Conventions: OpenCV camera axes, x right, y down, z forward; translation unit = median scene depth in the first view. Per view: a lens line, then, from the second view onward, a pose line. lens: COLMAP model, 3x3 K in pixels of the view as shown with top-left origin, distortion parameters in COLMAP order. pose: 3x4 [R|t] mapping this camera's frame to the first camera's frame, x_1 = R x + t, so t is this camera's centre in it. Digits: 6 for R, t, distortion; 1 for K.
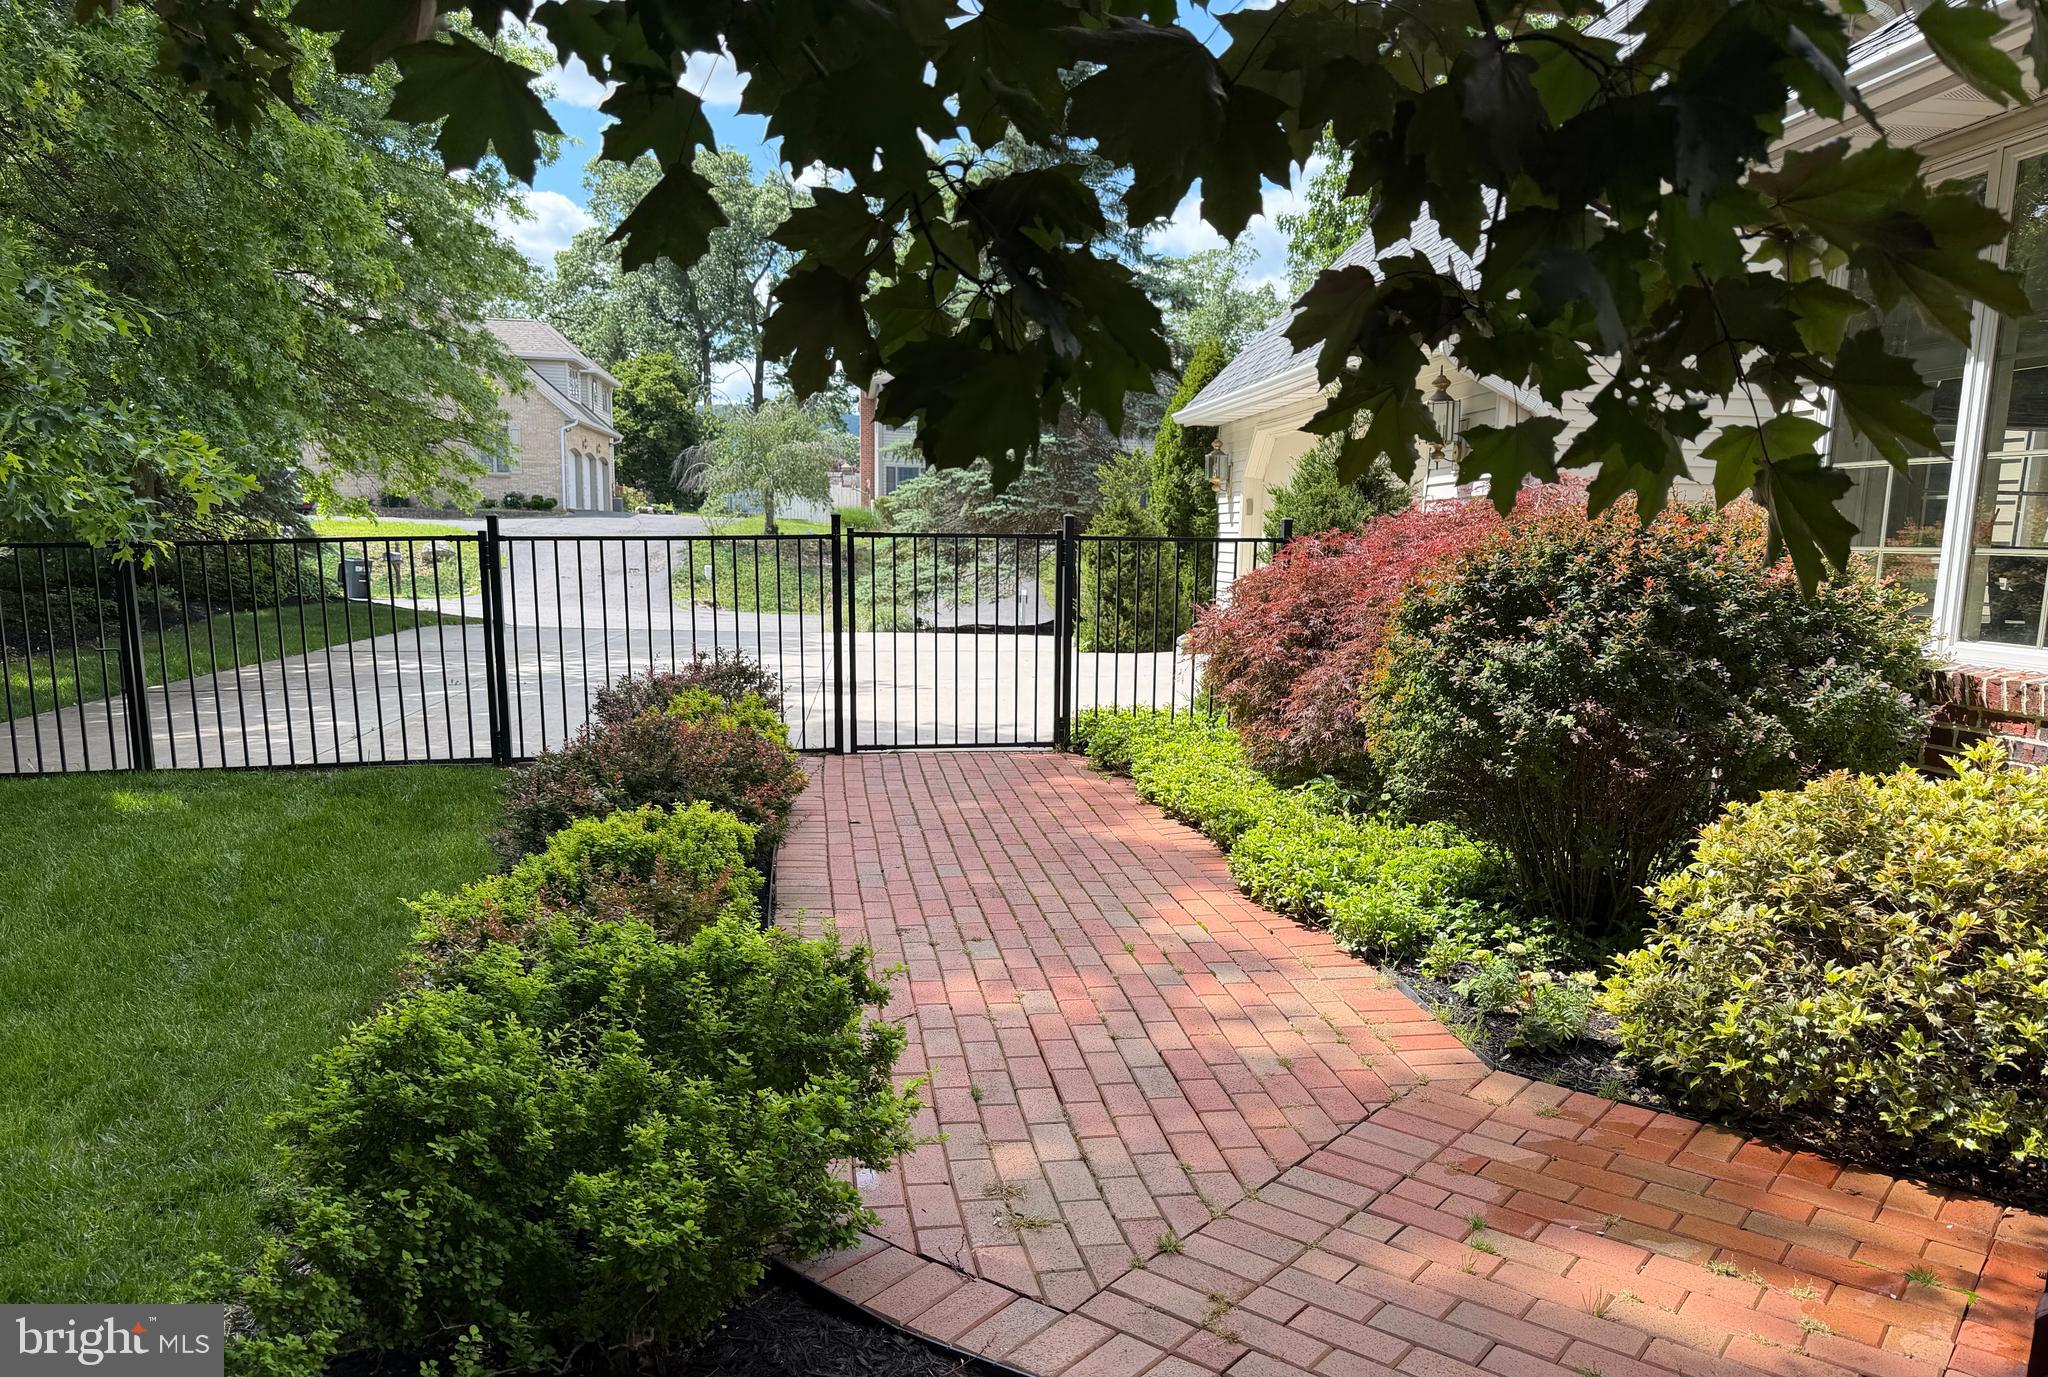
lens RADIAL K [[1447.4, 0, 1027.6], [0, 1447.4, 792.4], [0, 0, 1]] dist [0.092142, -0.153300]
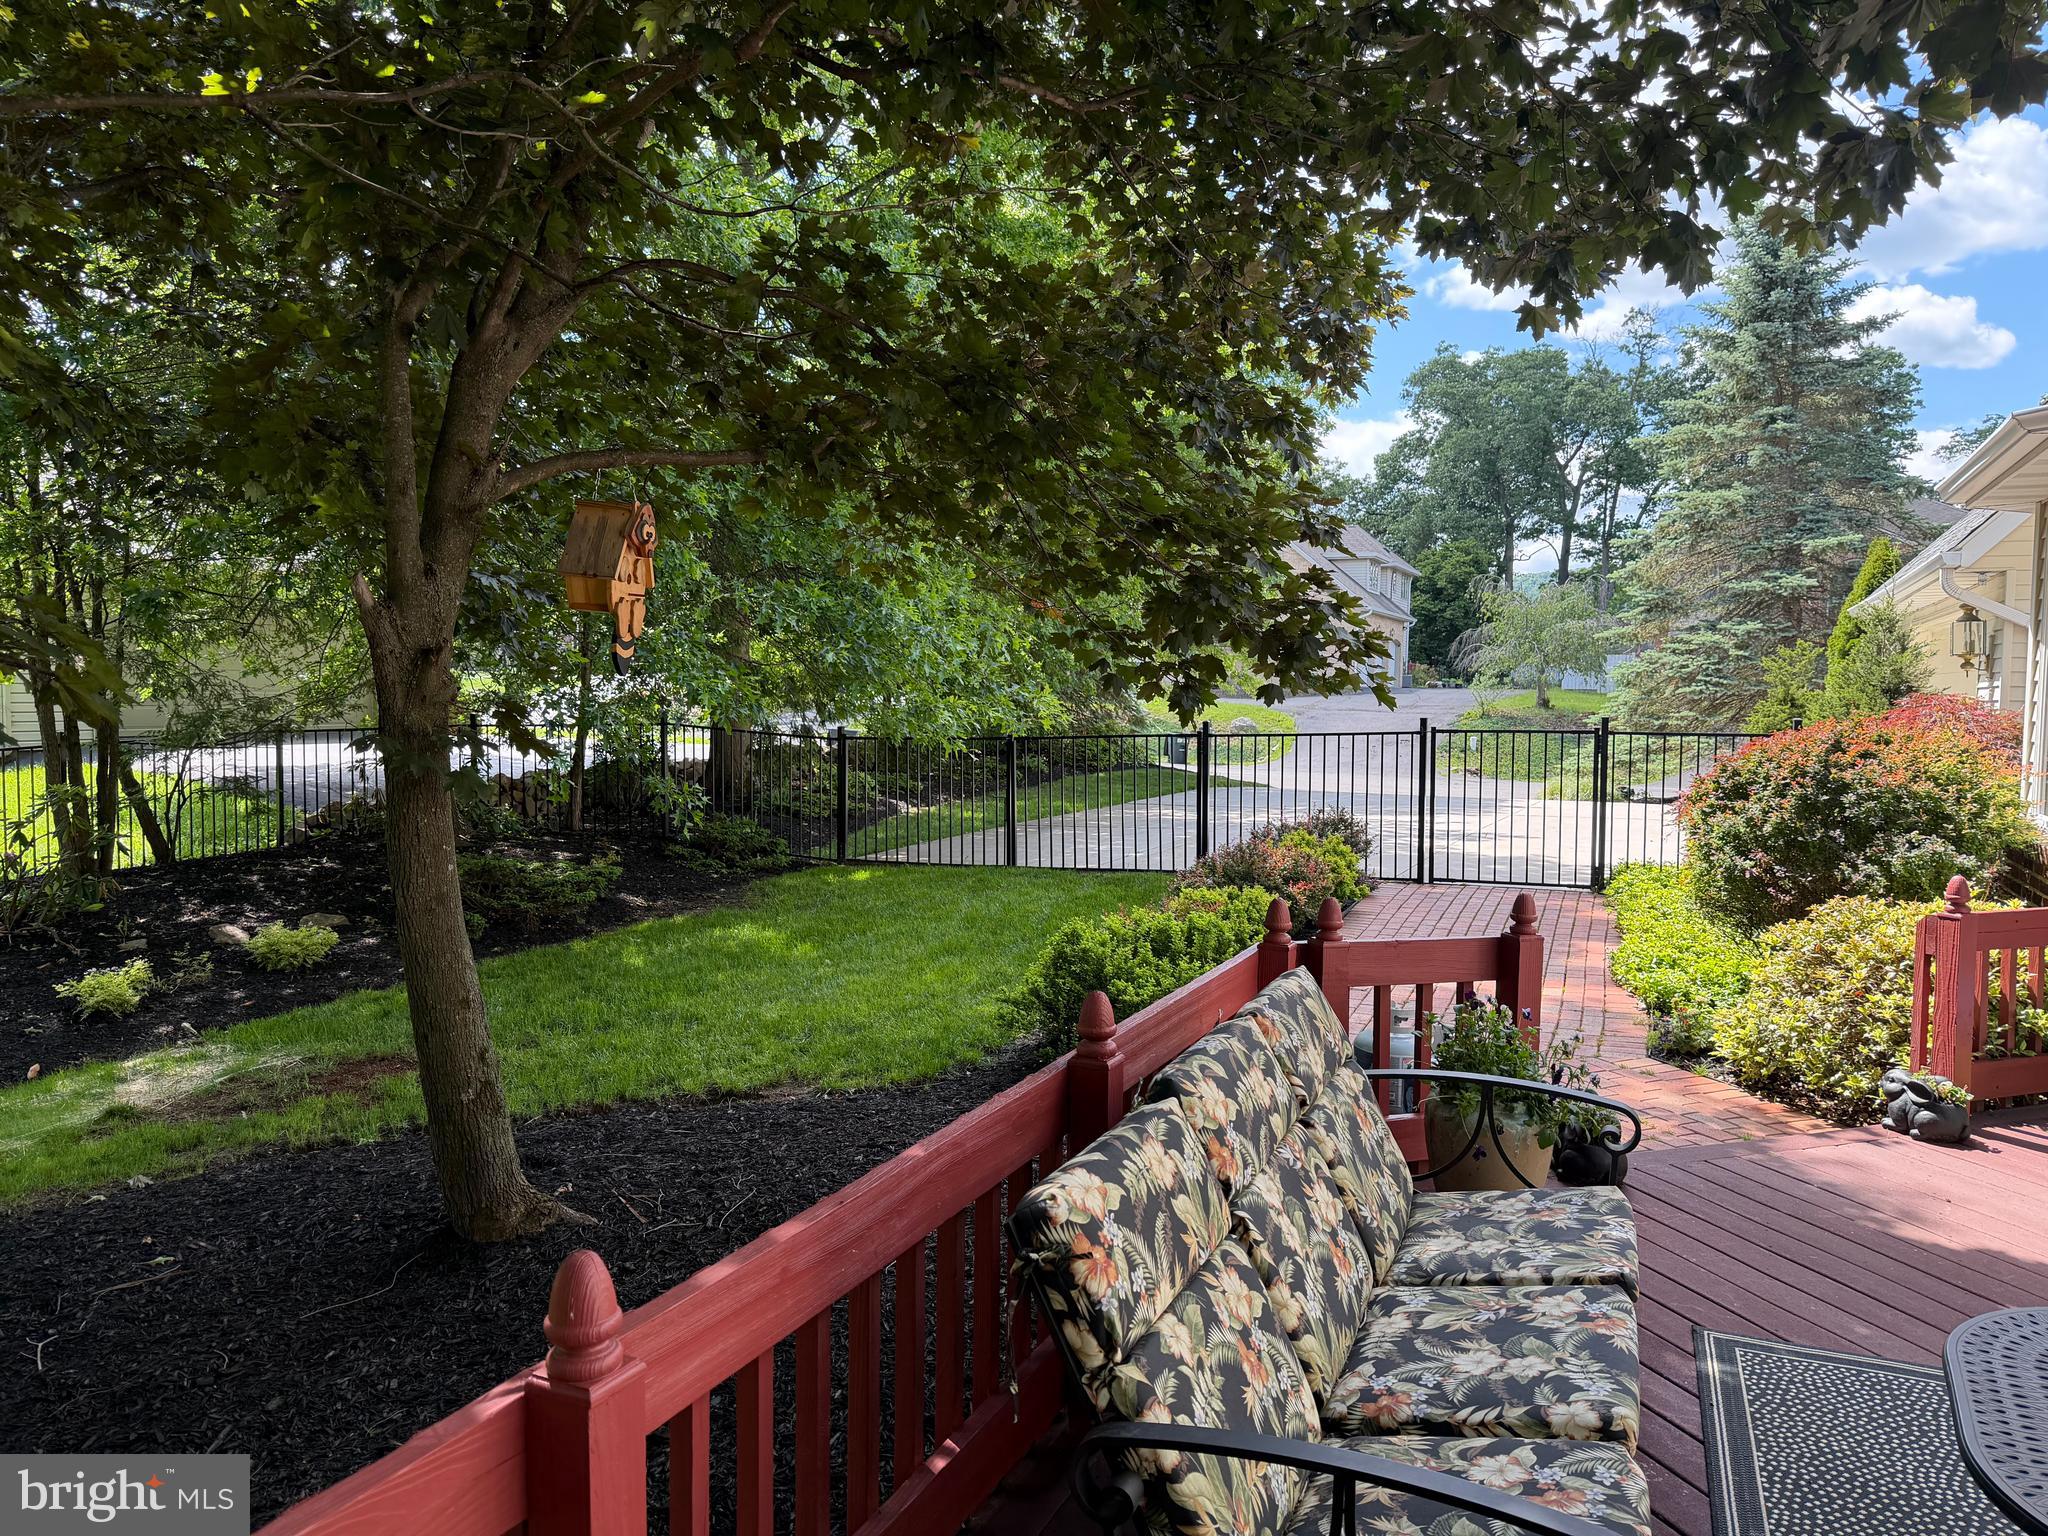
lens RADIAL K [[1412.8, 0, 1024.0], [0, 1412.8, 768.0], [0, 0, 1]] dist [-0.001578, -0.000698]
pose [[0.853979, 0.015172, -0.520087, 0.212534], [-0.082103, 0.990981, -0.105904, 0.033311], [0.513789, 0.133141, 0.847522, -0.326054]]
